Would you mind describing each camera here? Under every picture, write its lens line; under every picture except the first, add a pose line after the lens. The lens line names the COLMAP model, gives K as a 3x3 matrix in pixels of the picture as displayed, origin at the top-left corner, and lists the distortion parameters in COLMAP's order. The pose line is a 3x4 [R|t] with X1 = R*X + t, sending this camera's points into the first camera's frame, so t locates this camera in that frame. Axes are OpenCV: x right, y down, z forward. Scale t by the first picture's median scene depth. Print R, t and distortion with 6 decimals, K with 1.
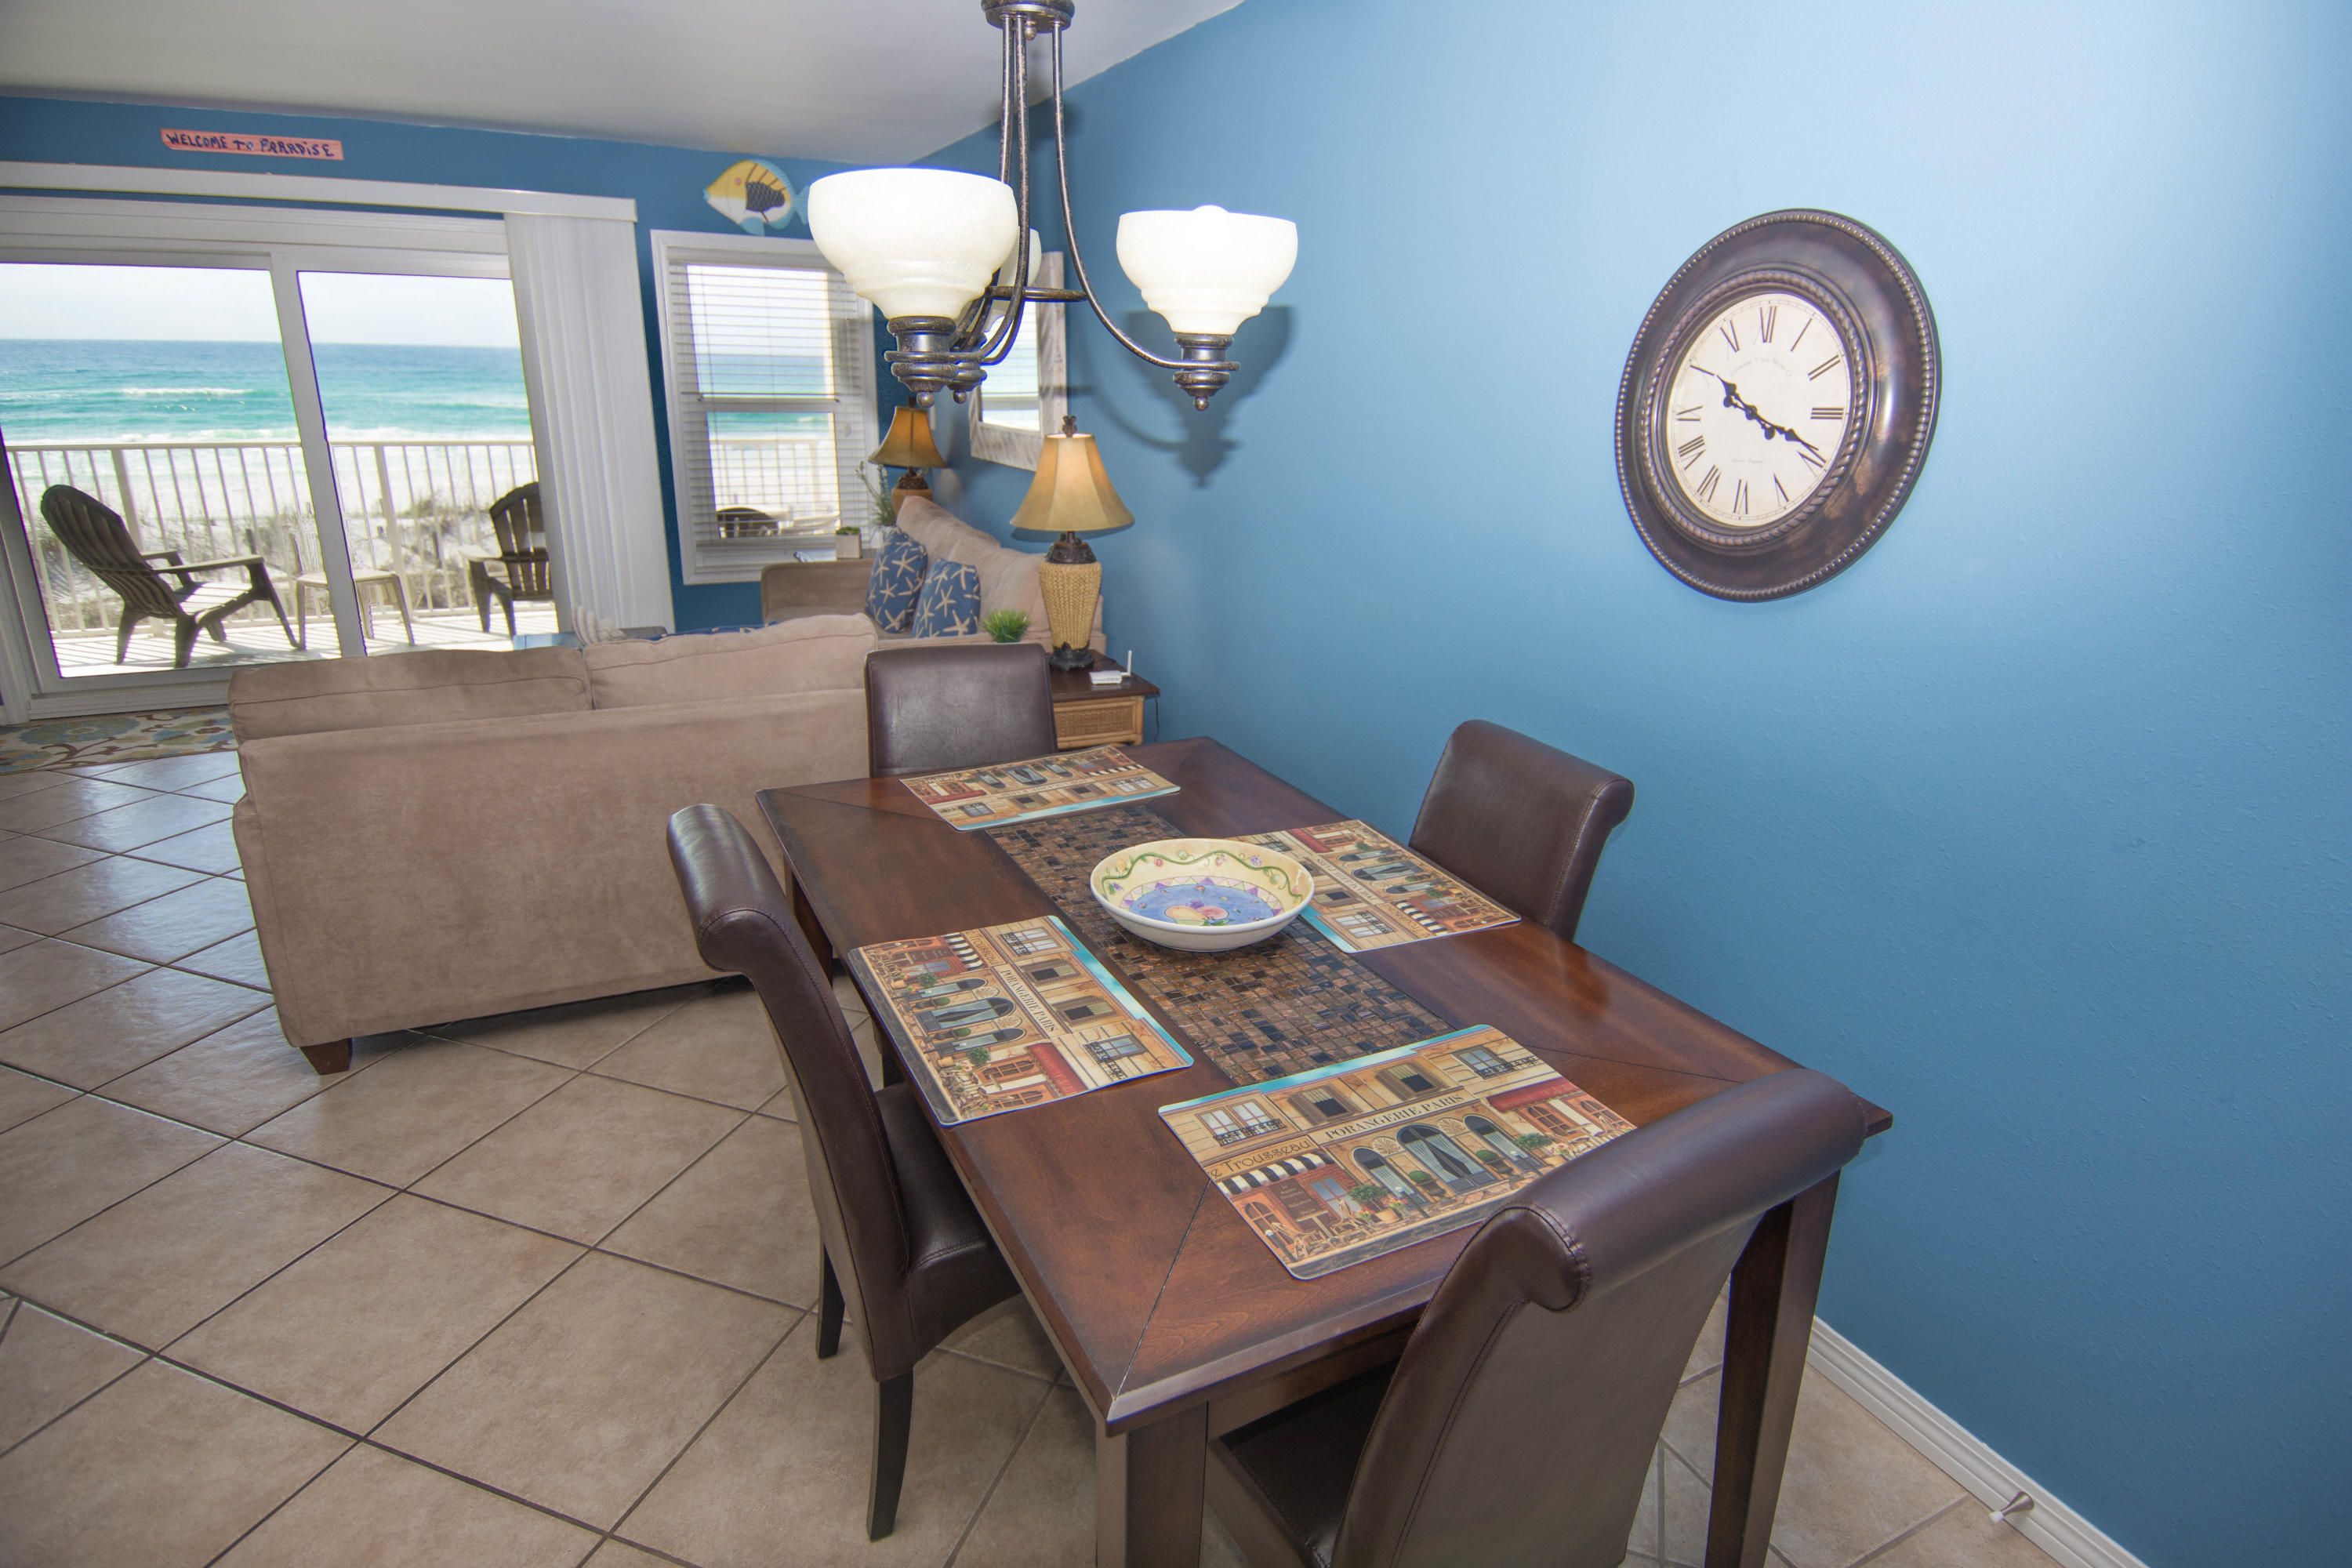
lens RADIAL K [[1208.6, 0, 1166.8], [0, 1208.6, 777.9], [0, 0, 1]] dist [0.000973, -0.017819]
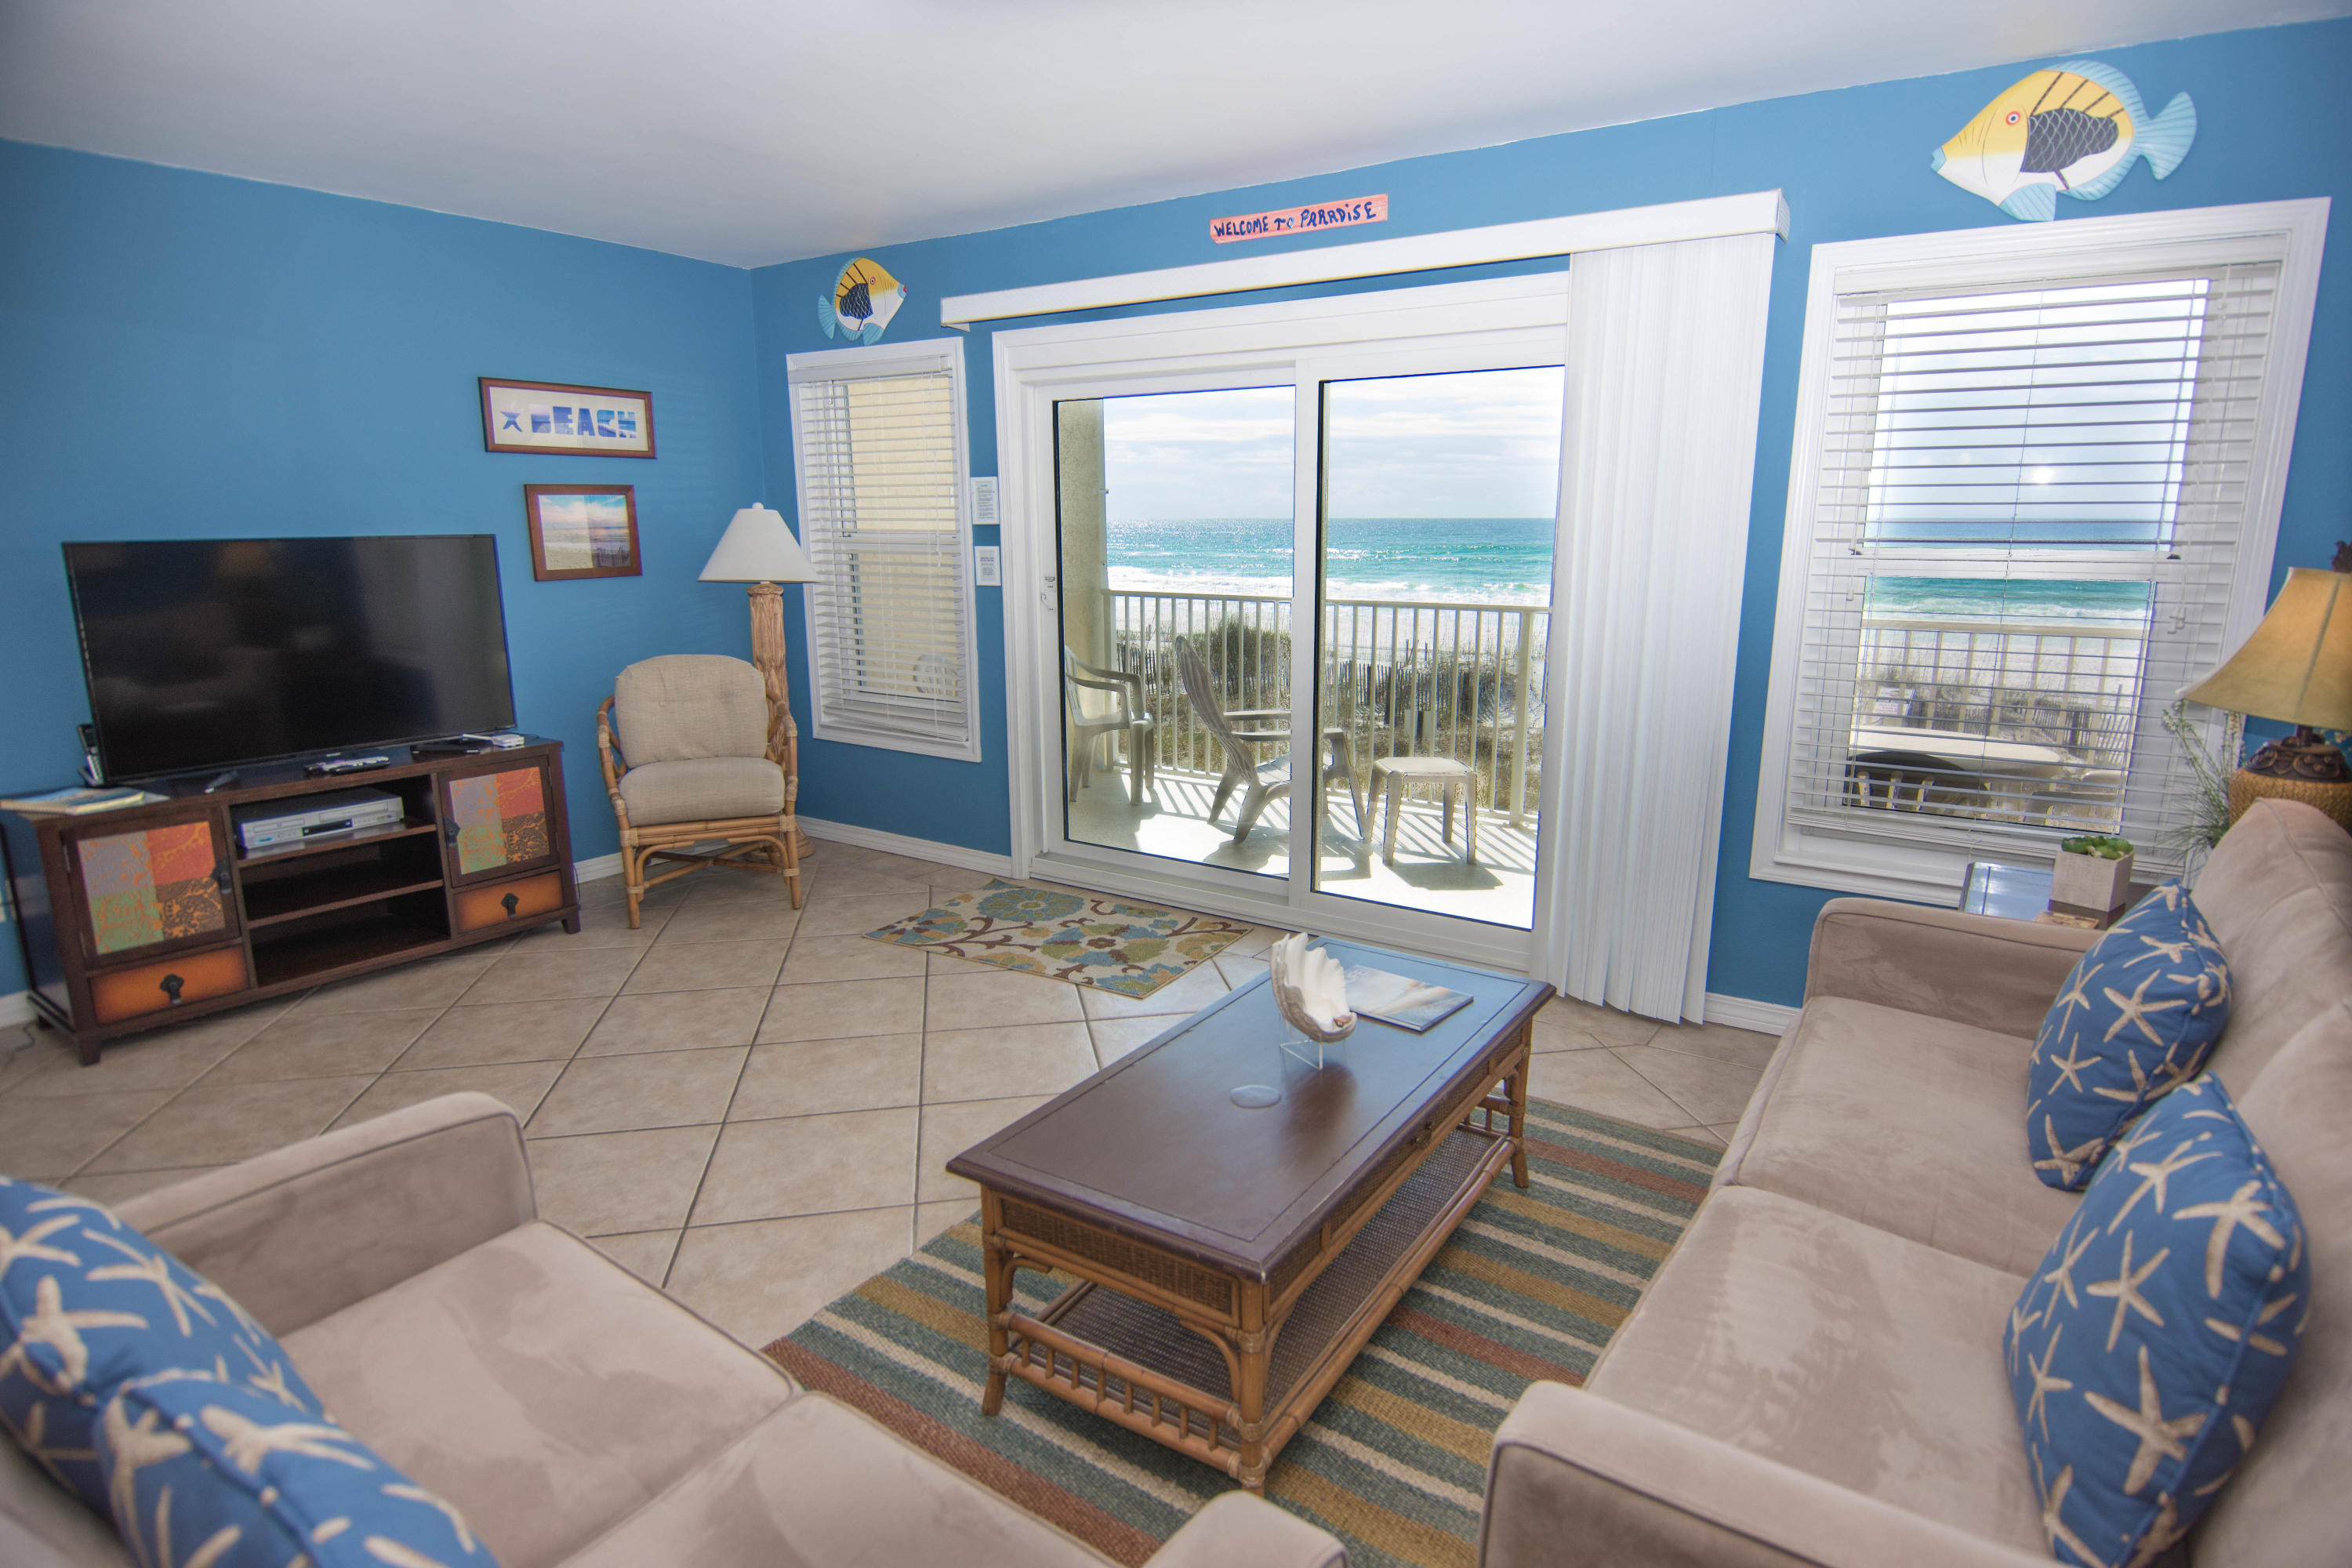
lens RADIAL K [[1227.4, 0, 1220.1], [0, 1227.4, 781.5], [0, 0, 1]] dist [0.000706, -0.017671]
pose [[0.516641, 0.153049, -0.842412, -0.152303], [-0.261825, 0.965003, 0.014747, -0.368911], [0.815187, 0.212945, 0.538632, 1.232989]]
